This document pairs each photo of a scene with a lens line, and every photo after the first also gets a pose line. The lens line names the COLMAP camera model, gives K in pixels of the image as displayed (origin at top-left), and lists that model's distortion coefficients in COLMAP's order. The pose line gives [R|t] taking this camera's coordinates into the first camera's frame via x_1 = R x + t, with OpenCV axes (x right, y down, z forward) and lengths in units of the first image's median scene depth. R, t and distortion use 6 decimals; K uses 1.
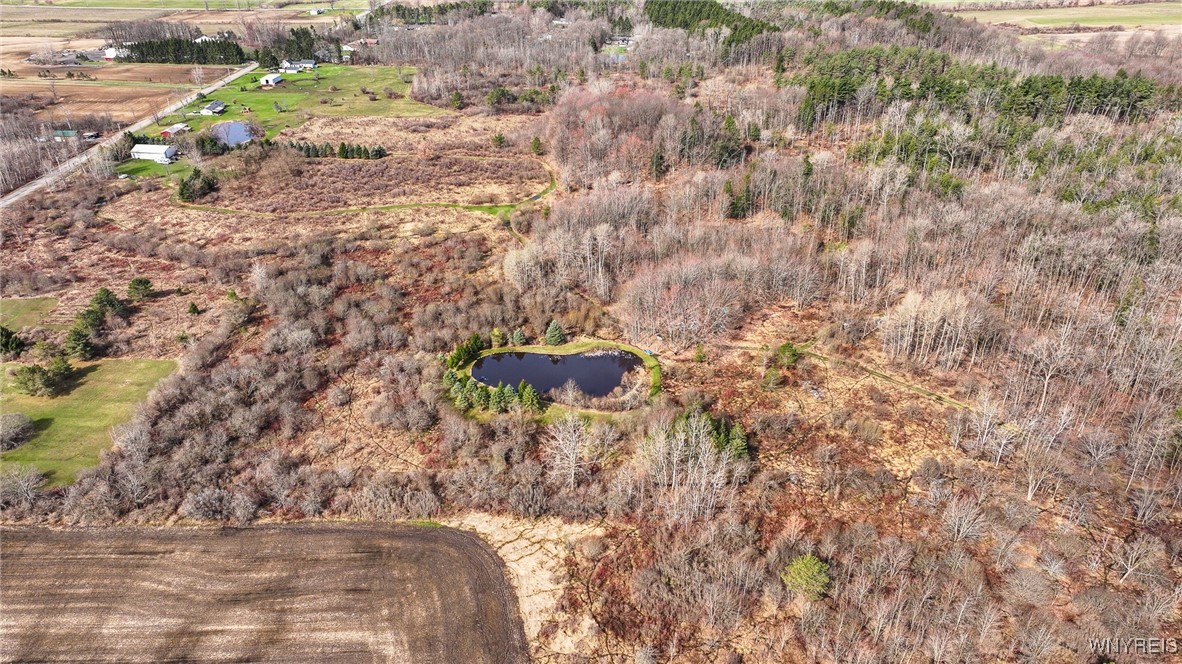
lens RADIAL K [[826.6, 0, 591.0], [0, 826.6, 332.0], [0, 0, 1]] dist [0.002703, 0.011112]
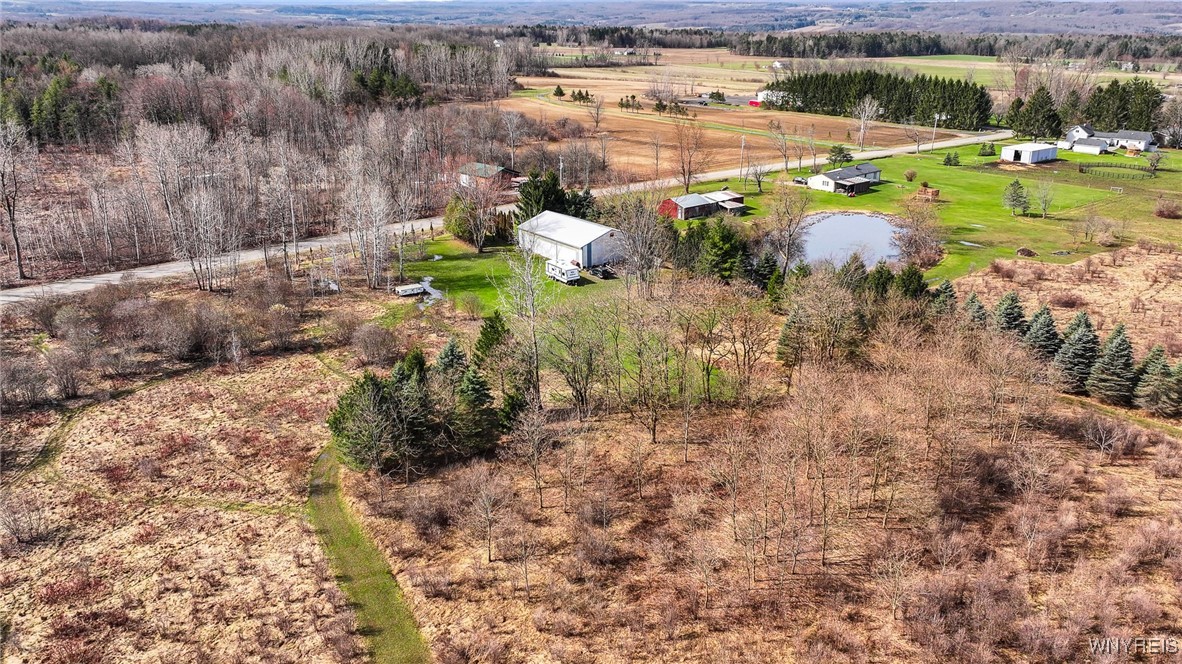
lens RADIAL K [[969.0, 0, 591.0], [0, 969.0, 332.0], [0, 0, 1]] dist [0.000805, -0.005307]
pose [[0.695572, 0.232954, -0.679641, -0.244425], [-0.360018, 0.931651, -0.049124, -0.156696], [0.621744, 0.278852, 0.731899, 0.688057]]
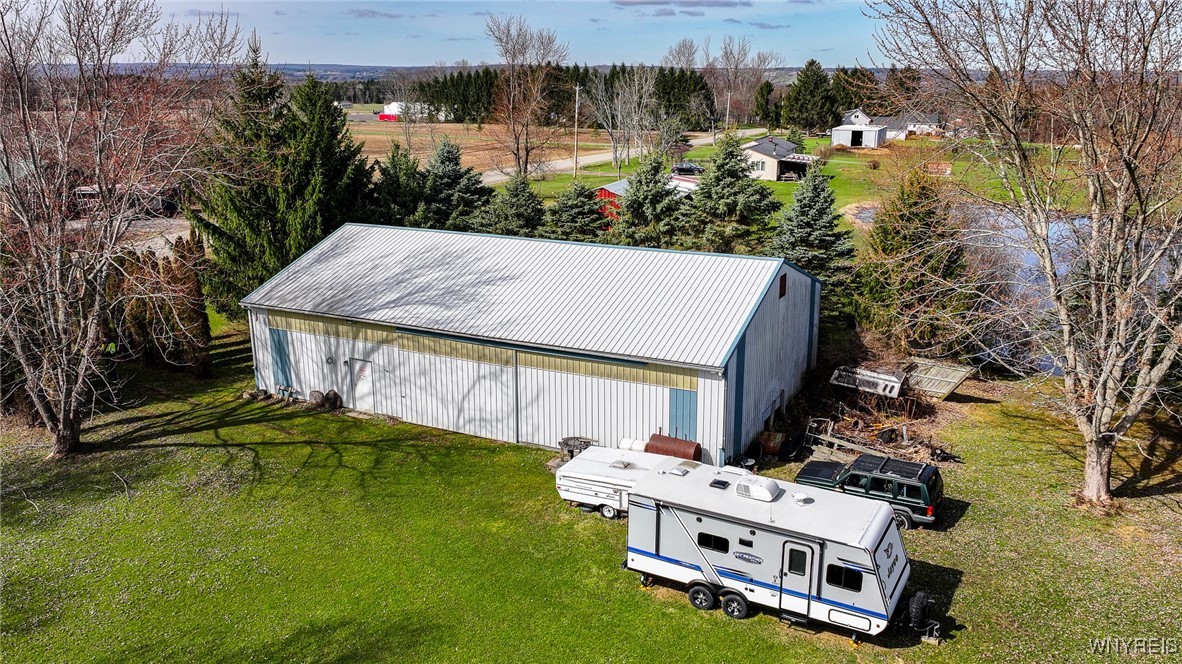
lens RADIAL K [[969.0, 0, 591.0], [0, 969.0, 332.0], [0, 0, 1]] dist [0.000805, -0.005307]
pose [[0.948901, 0.084985, -0.303915, -0.461193], [-0.160105, 0.959554, -0.231564, -0.184314], [0.271943, 0.268390, 0.924129, 0.855474]]
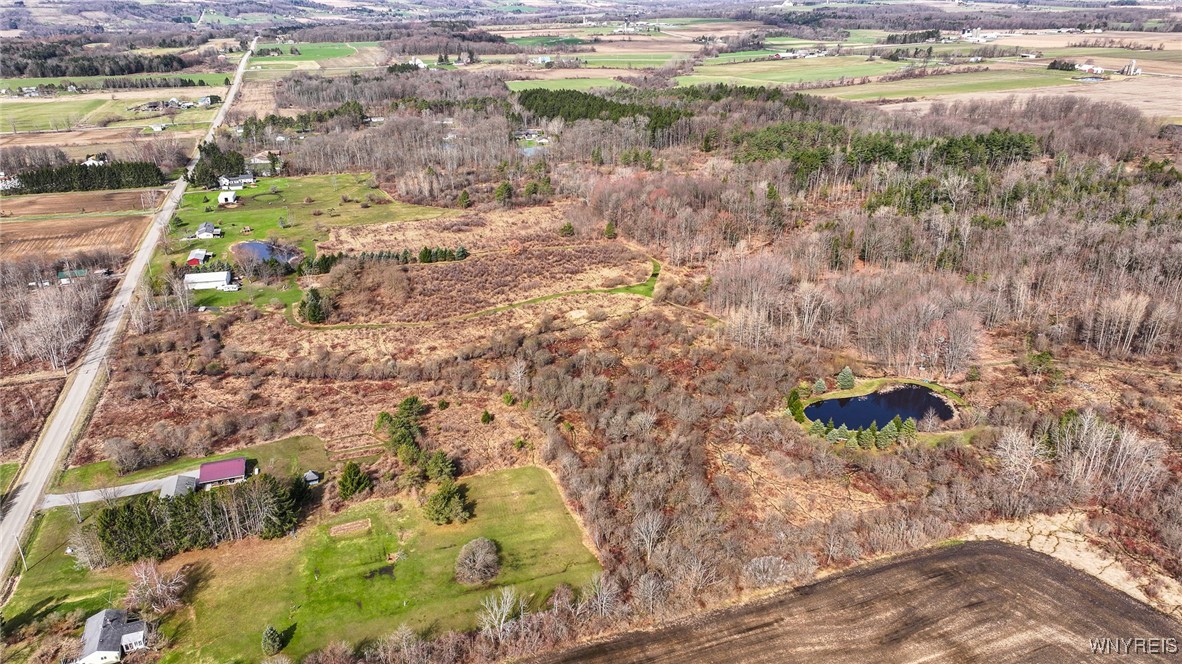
lens RADIAL K [[826.6, 0, 591.0], [0, 826.6, 332.0], [0, 0, 1]] dist [0.002703, 0.011112]
pose [[0.940866, -0.139319, 0.308806, -0.389327], [0.170502, 0.982401, -0.076268, -0.018675], [-0.292745, 0.124410, 0.948062, 0.018170]]
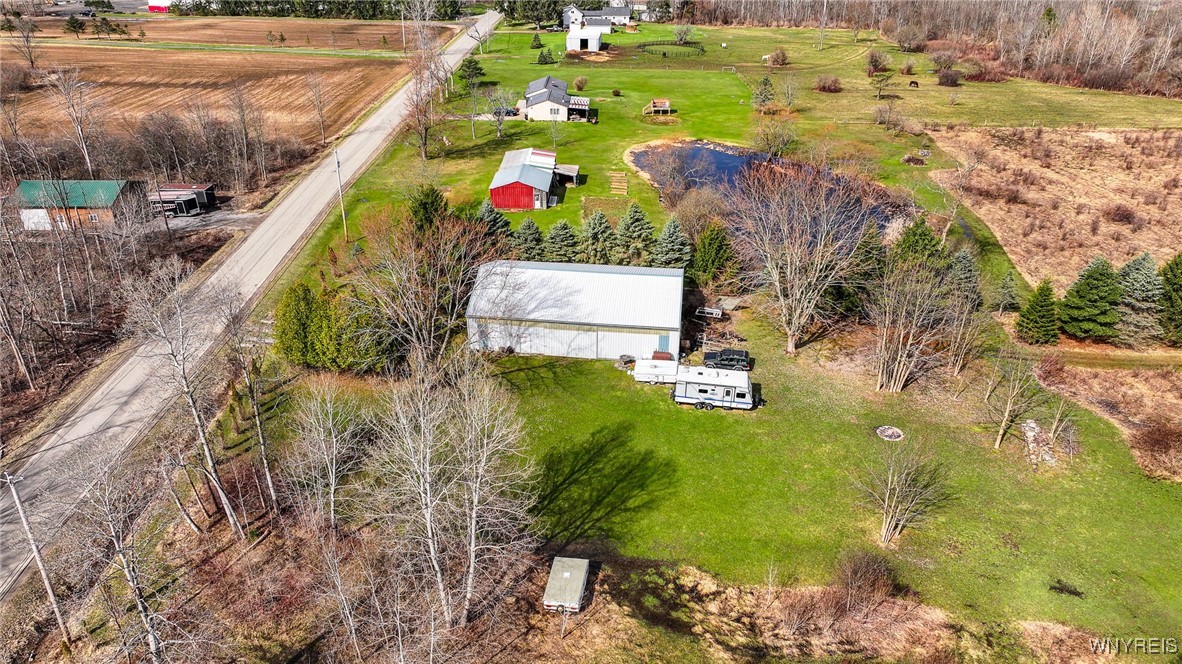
lens RADIAL K [[826.6, 0, 591.0], [0, 826.6, 332.0], [0, 0, 1]] dist [0.002703, 0.011112]
pose [[0.999858, 0.000692, 0.016816, -0.489840], [-0.000140, 0.999462, -0.032805, -0.191639], [-0.016830, 0.032798, 0.999320, 0.764566]]
